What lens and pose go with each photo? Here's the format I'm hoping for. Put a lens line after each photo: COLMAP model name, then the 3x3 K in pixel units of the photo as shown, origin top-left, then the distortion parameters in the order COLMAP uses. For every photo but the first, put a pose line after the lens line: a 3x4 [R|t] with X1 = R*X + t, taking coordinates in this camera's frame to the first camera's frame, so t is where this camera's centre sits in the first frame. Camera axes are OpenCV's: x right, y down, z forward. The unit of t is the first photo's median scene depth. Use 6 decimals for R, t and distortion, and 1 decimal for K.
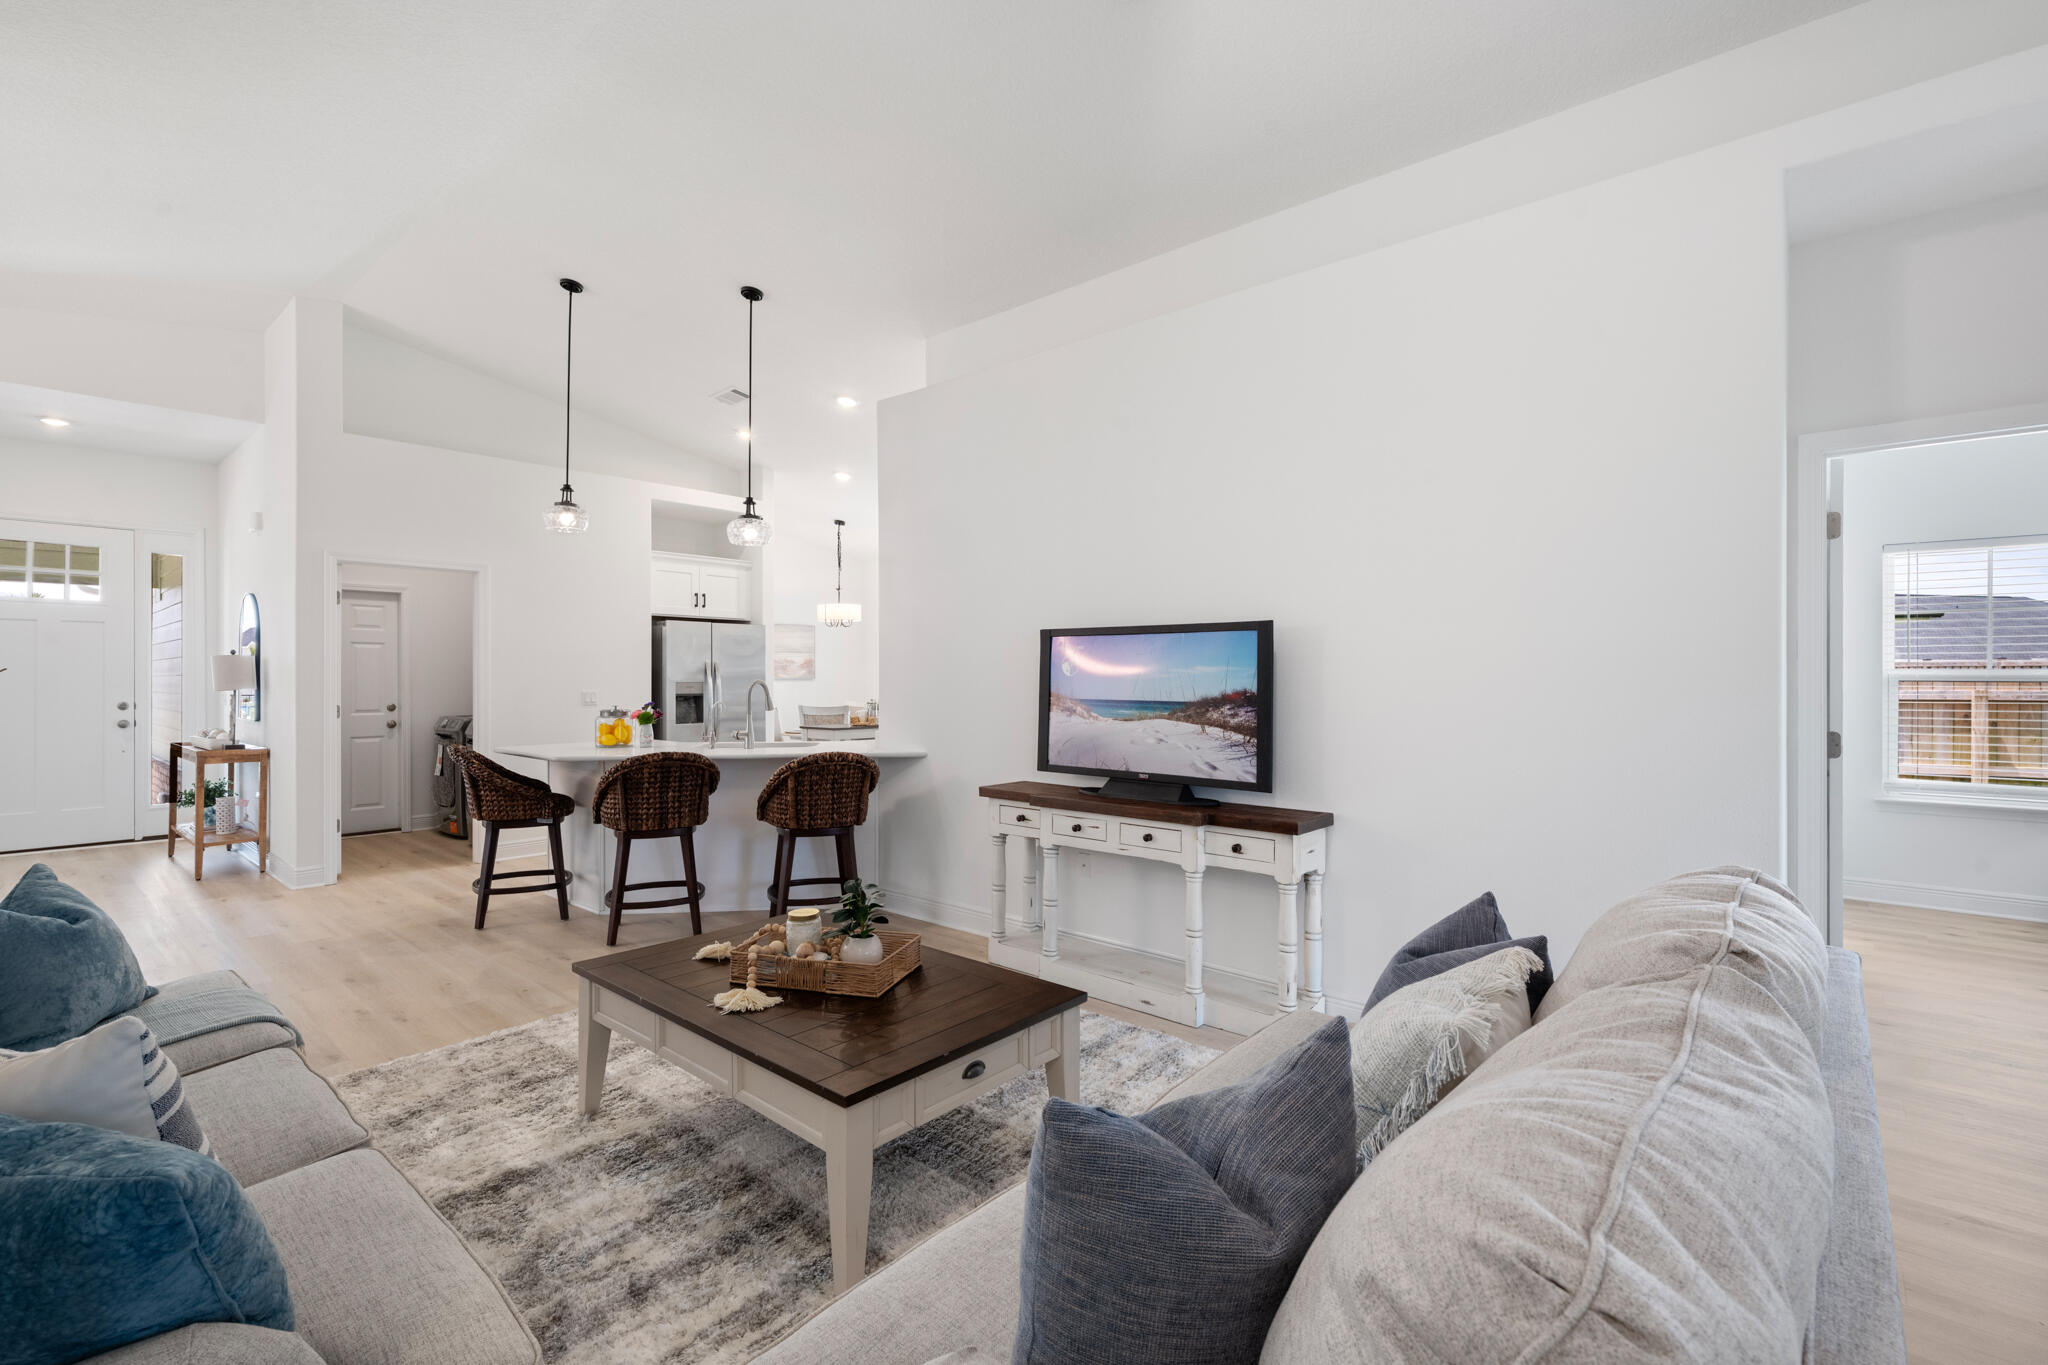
lens RADIAL K [[902.2, 0, 1039.7], [0, 902.2, 678.8], [0, 0, 1]] dist [-0.002318, 0.000958]
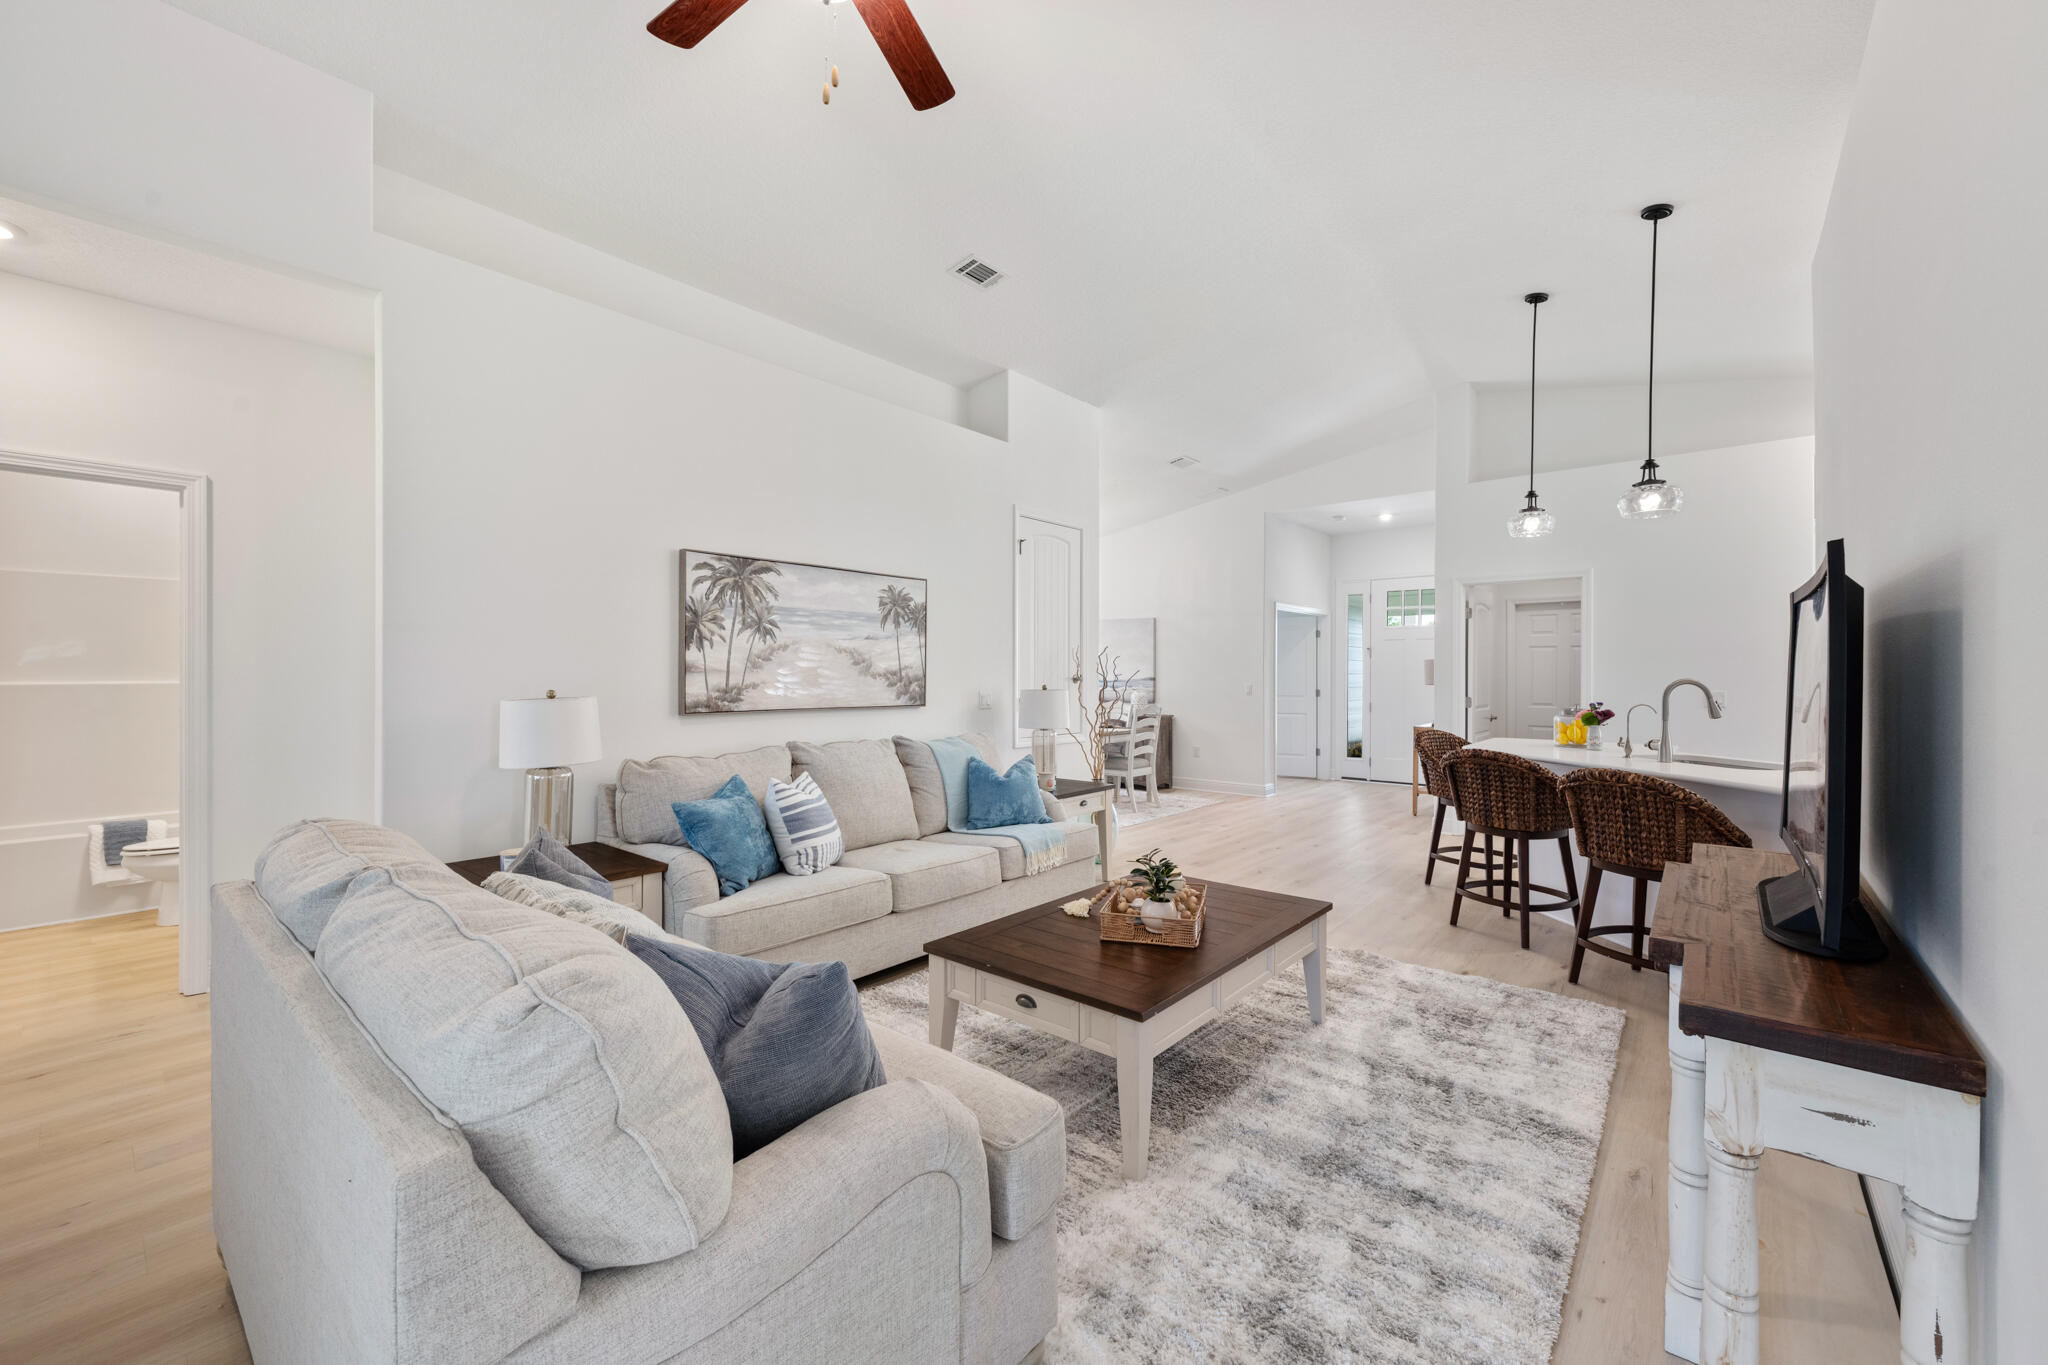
lens RADIAL K [[811.1, 0, 1020.4], [0, 811.1, 679.6], [0, 0, 1]] dist [-0.001686, 0.000058]
pose [[0.007387, 0.006320, -0.999953, 0.518540], [-0.005138, 0.999967, 0.006282, 0.000168], [0.999960, 0.005092, 0.007419, 0.509444]]
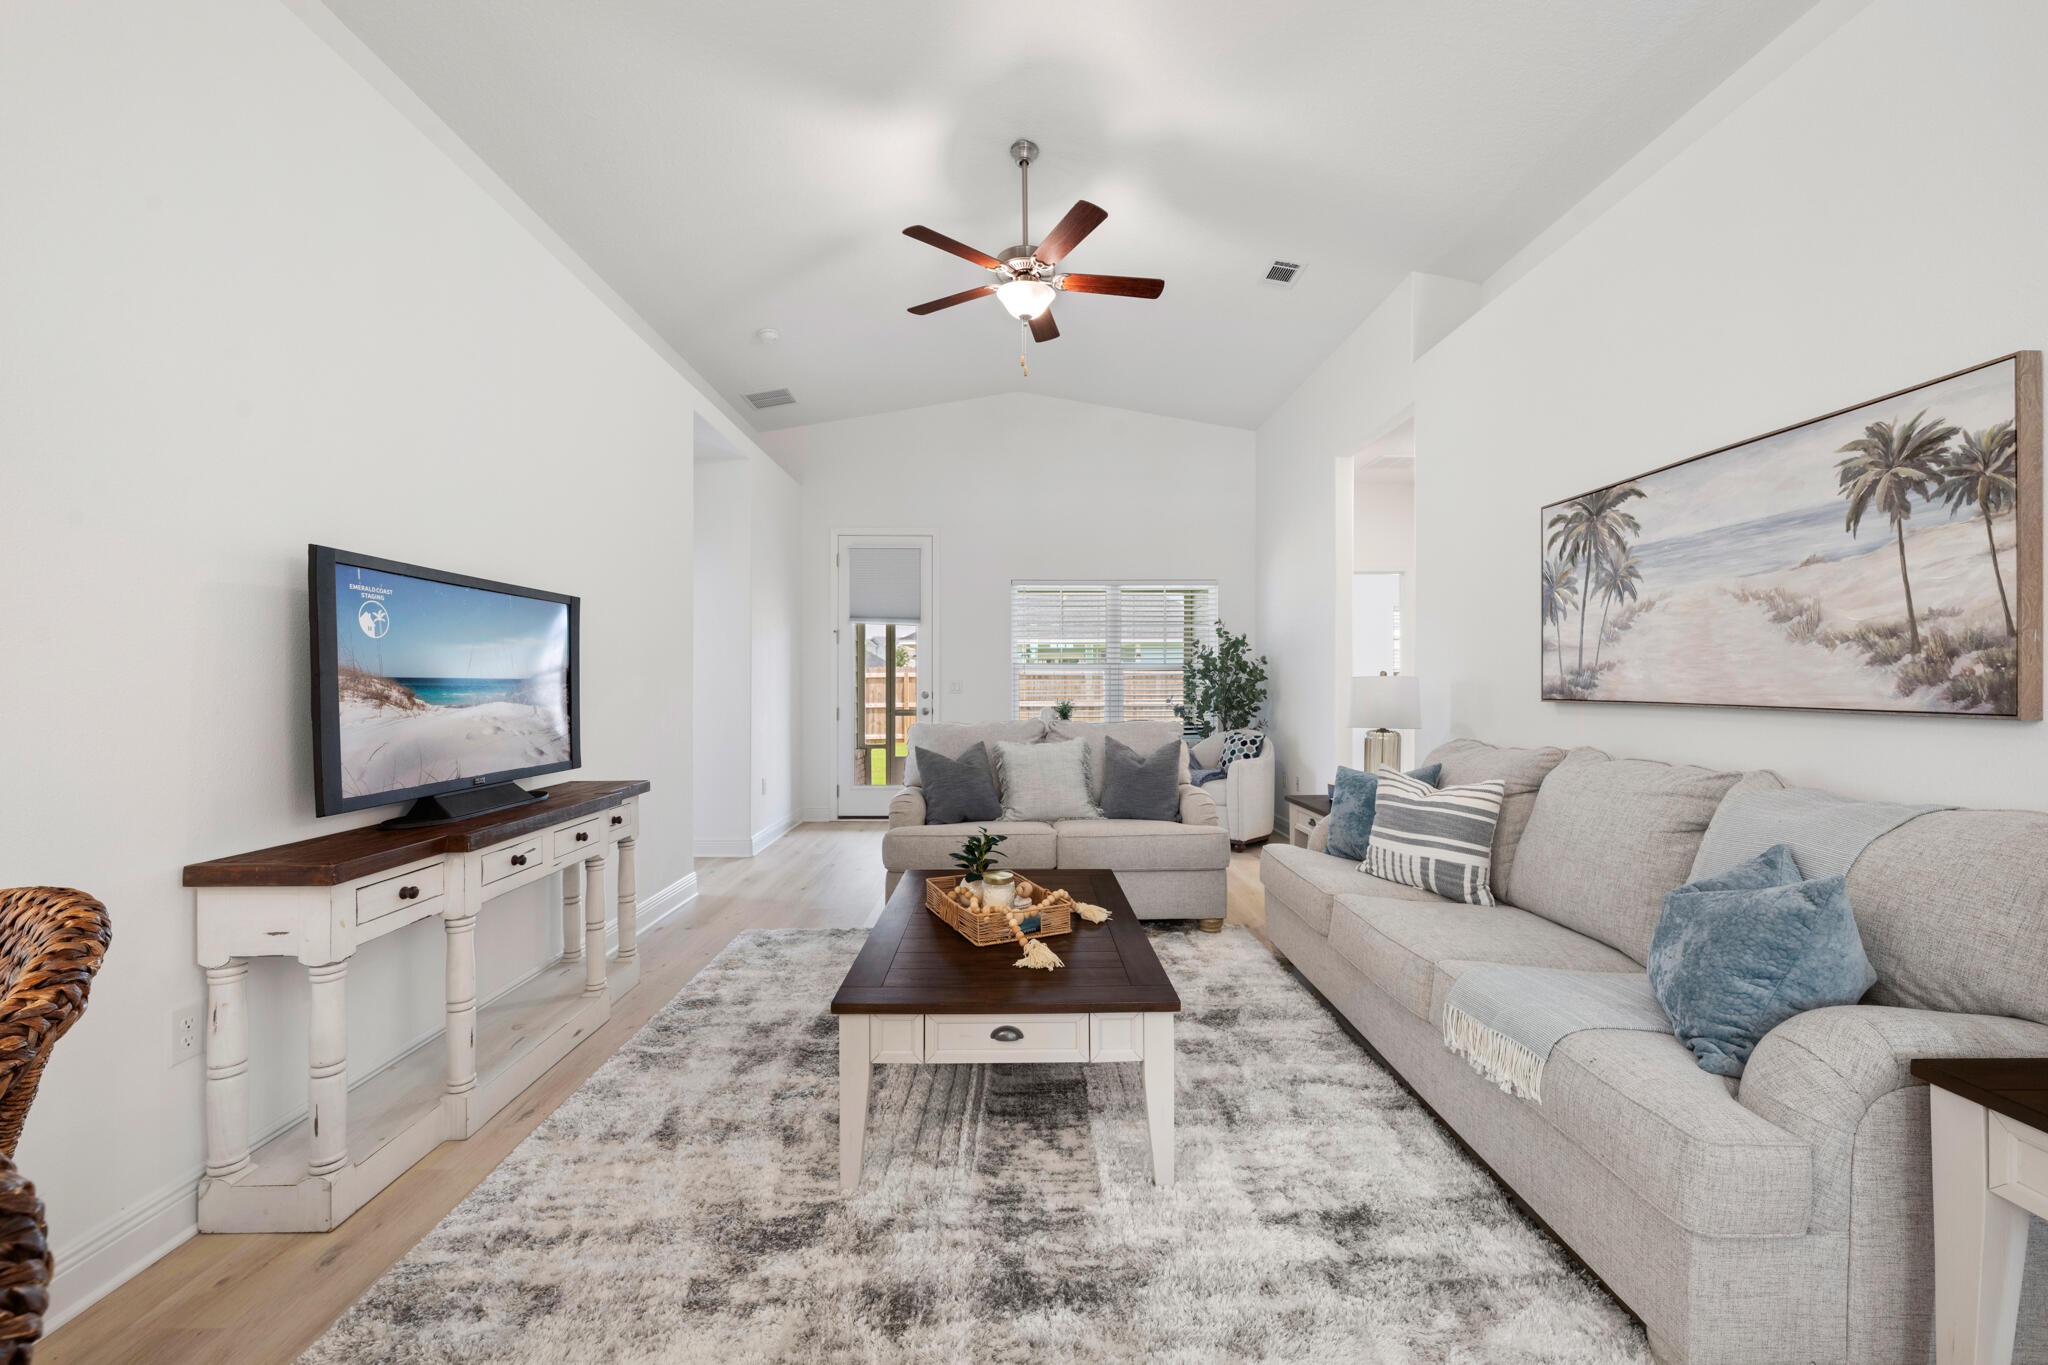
lens RADIAL K [[811.1, 0, 1027.8], [0, 811.1, 683.4], [0, 0, 1]] dist [-0.001686, 0.000058]
pose [[-0.672092, 0.000037, 0.740467, -0.622722], [0.003952, 0.999986, 0.003538, 0.025411], [-0.740457, 0.005304, -0.672083, 1.021228]]
